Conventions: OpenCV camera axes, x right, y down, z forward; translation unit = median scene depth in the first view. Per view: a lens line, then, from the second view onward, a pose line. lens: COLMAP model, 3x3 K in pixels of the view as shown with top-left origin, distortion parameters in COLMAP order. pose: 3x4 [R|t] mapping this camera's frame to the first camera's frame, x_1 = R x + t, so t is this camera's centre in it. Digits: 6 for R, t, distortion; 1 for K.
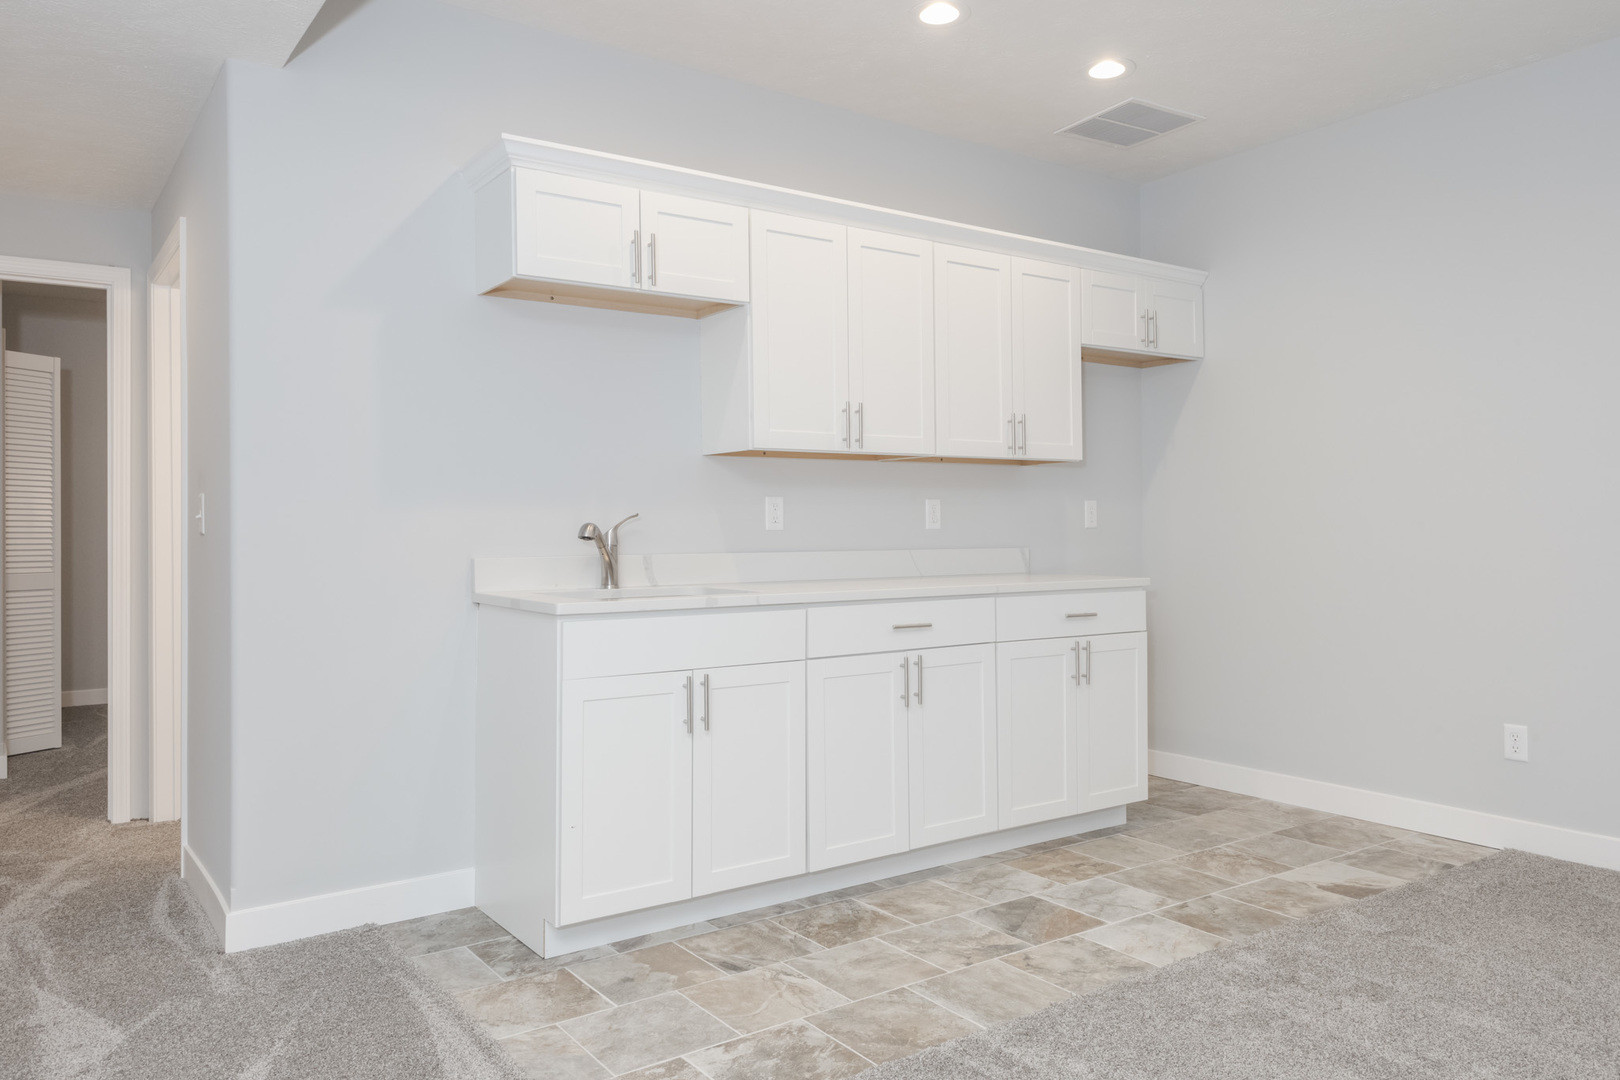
lens RADIAL K [[1180.5, 0, 855.9], [0, 1180.5, 511.2], [0, 0, 1]] dist [0.031774, -0.017079]
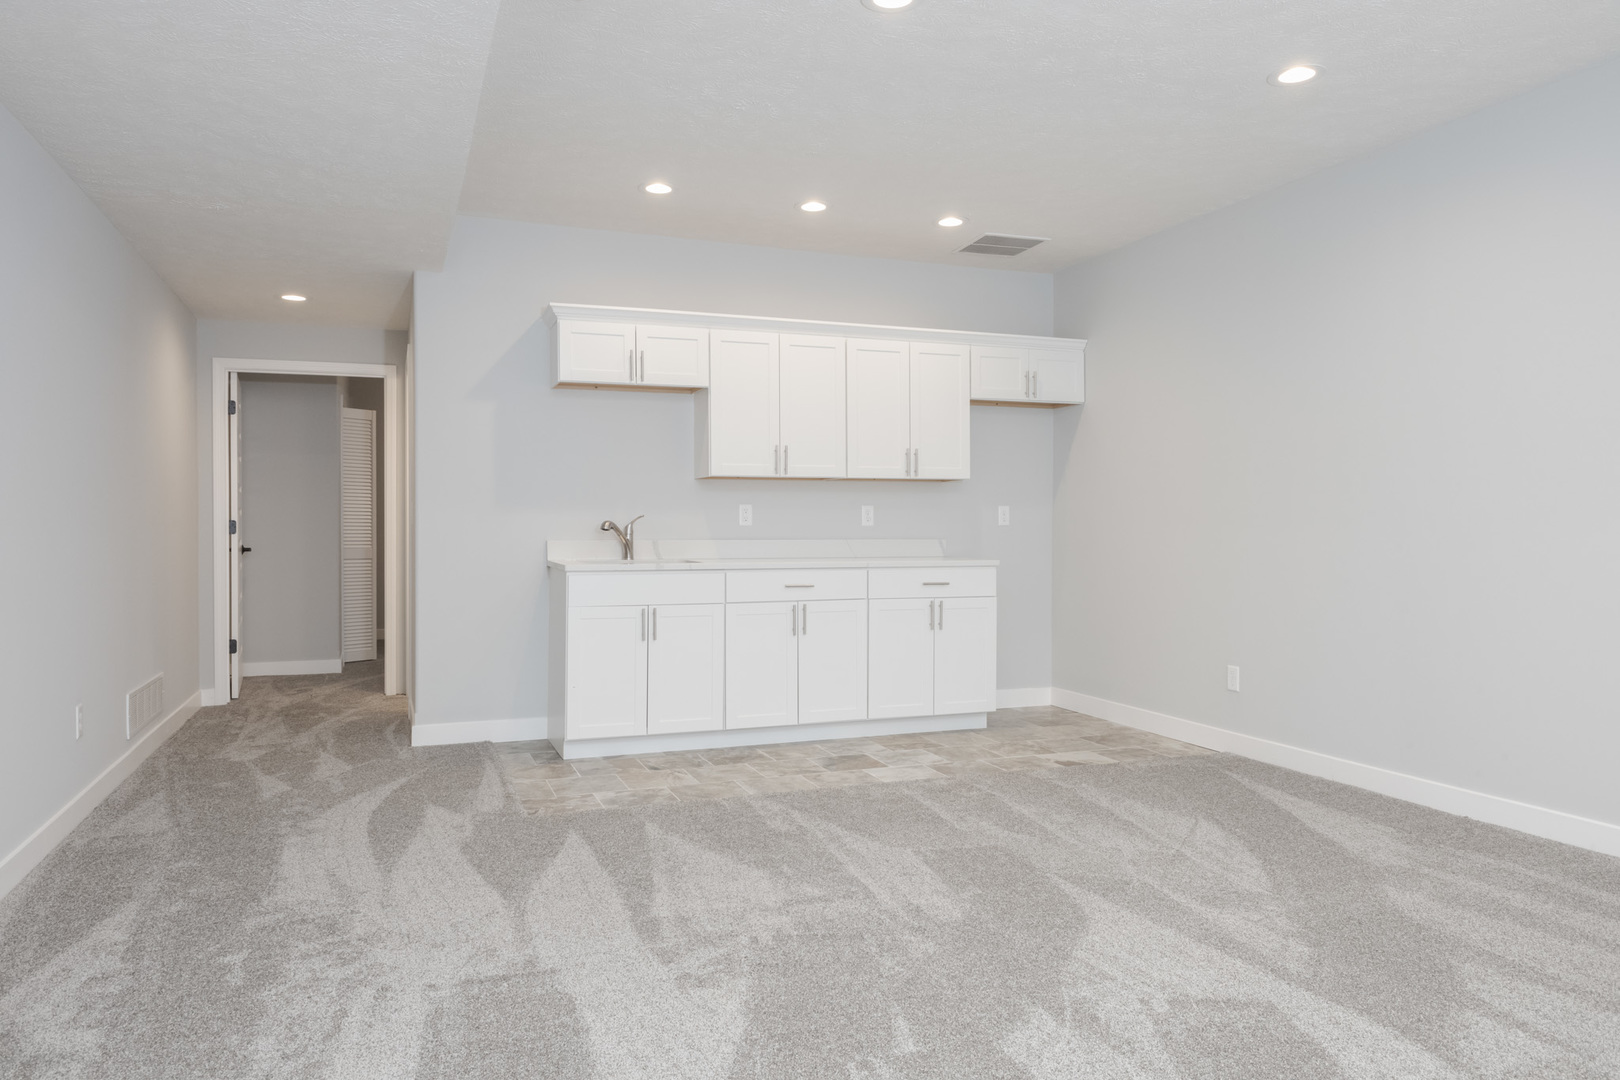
lens RADIAL K [[1180.5, 0, 864.3], [0, 1180.5, 519.1], [0, 0, 1]] dist [0.031774, -0.017079]
pose [[0.967462, 0.006406, -0.252936, 0.527114], [-0.003543, 0.999924, 0.011776, -0.012675], [0.252992, -0.010497, 0.967411, -0.524352]]
